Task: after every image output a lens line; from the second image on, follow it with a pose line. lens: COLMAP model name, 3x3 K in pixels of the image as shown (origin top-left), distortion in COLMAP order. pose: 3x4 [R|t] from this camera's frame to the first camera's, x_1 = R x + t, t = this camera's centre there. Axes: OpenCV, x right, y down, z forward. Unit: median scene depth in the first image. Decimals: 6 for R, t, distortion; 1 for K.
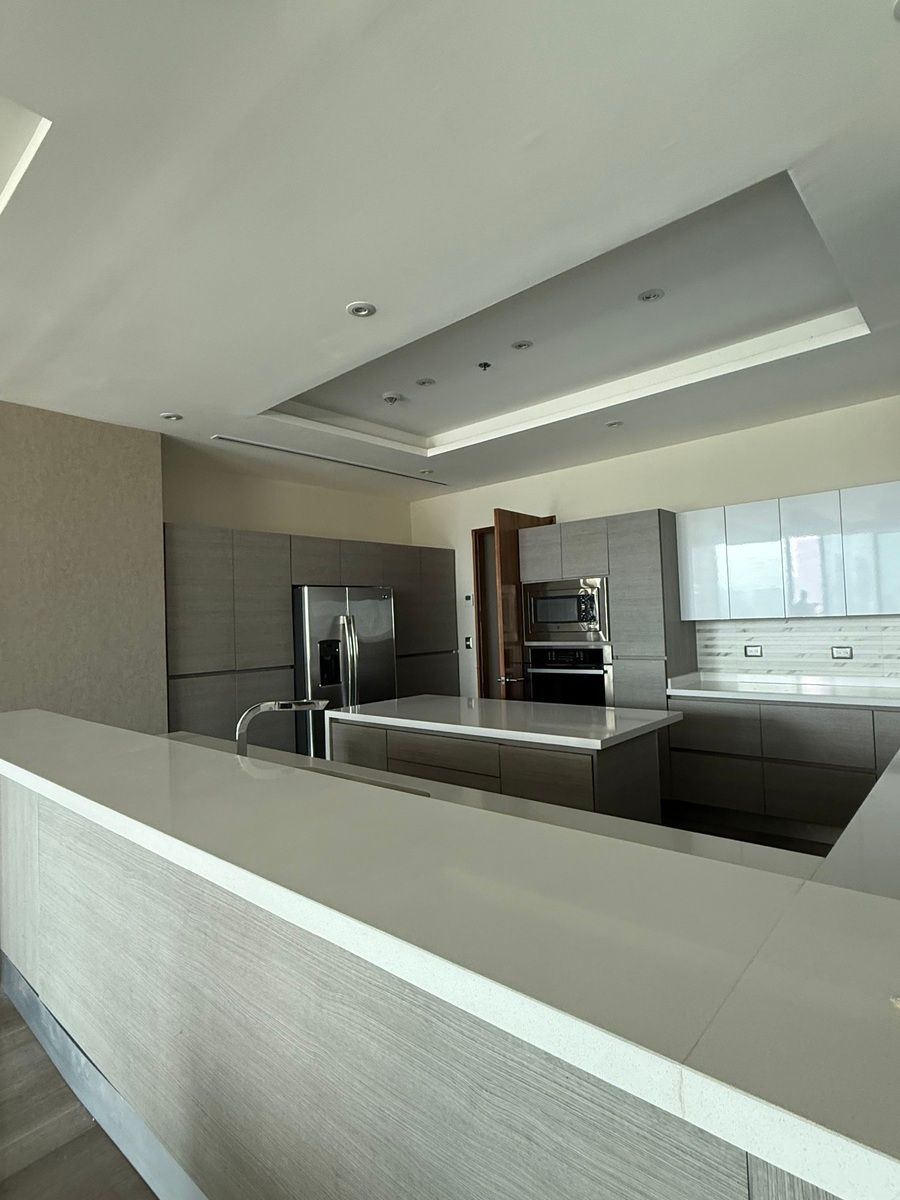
lens RADIAL K [[627.5, 0, 448.0], [0, 627.5, 599.2], [0, 0, 1]] dist [0.000825, -0.000141]
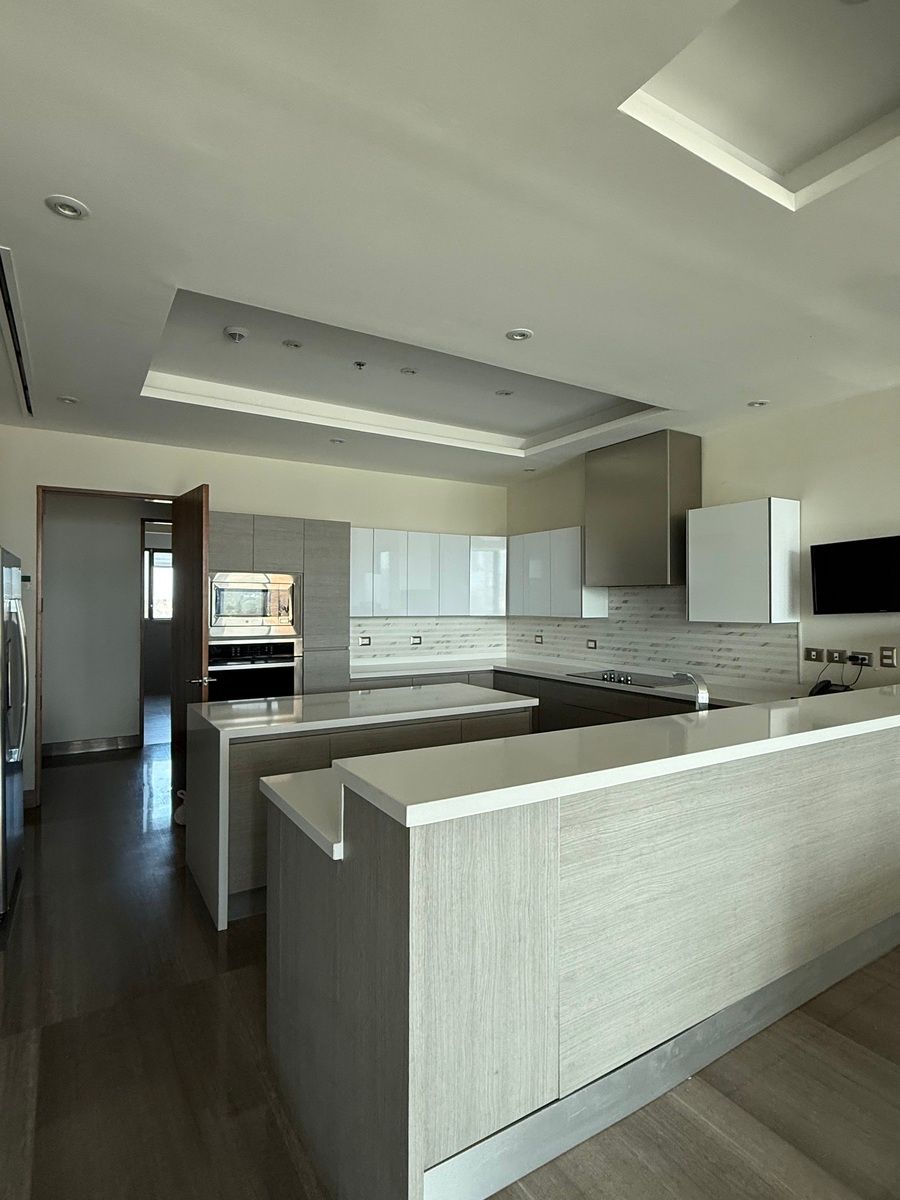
lens RADIAL K [[627.5, 0, 448.7], [0, 627.5, 600.6], [0, 0, 1]] dist [0.000825, -0.000141]
pose [[0.293063, 0.043615, 0.955098, -0.733215], [-0.045498, 0.998463, -0.031634, 0.032830], [-0.955010, -0.034184, 0.294597, 0.467149]]
